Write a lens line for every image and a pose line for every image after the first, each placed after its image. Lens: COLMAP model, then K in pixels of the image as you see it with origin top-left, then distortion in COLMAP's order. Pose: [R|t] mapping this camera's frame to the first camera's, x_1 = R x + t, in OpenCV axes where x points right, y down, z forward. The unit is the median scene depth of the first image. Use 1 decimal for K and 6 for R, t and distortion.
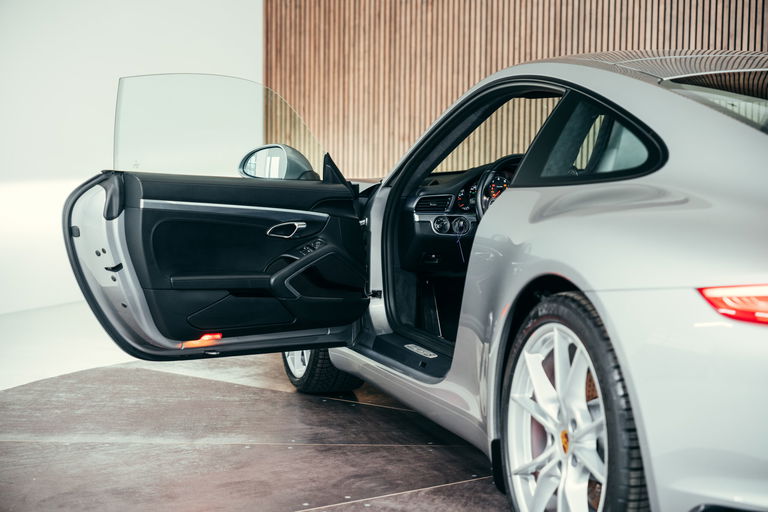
lens RADIAL K [[1434.7, 0, 384.0], [0, 1434.7, 256.0], [0, 0, 1]] dist [0.038914, 0.050438]
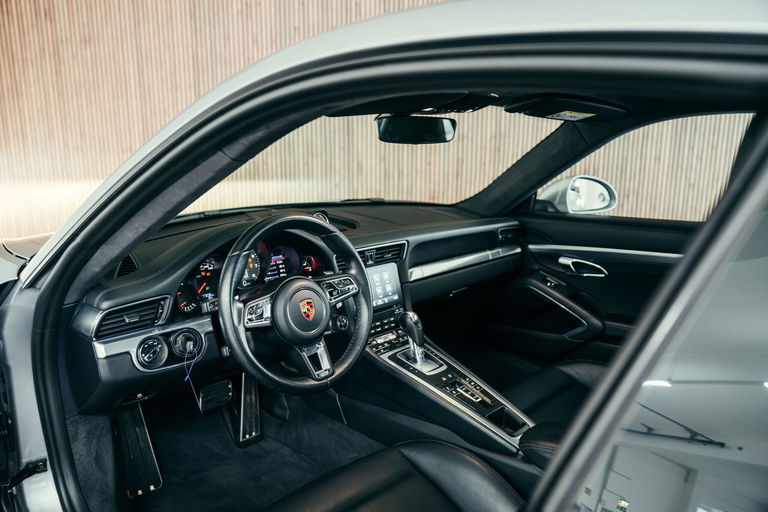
lens RADIAL K [[591.0, 0, 384.0], [0, 591.0, 256.0], [0, 0, 1]] dist [0.004336, 0.003247]
pose [[0.888482, -0.101399, 0.447568, 0.011613], [0.047658, 0.990398, 0.129771, -0.044985], [-0.456430, -0.093969, 0.884783, 0.413903]]
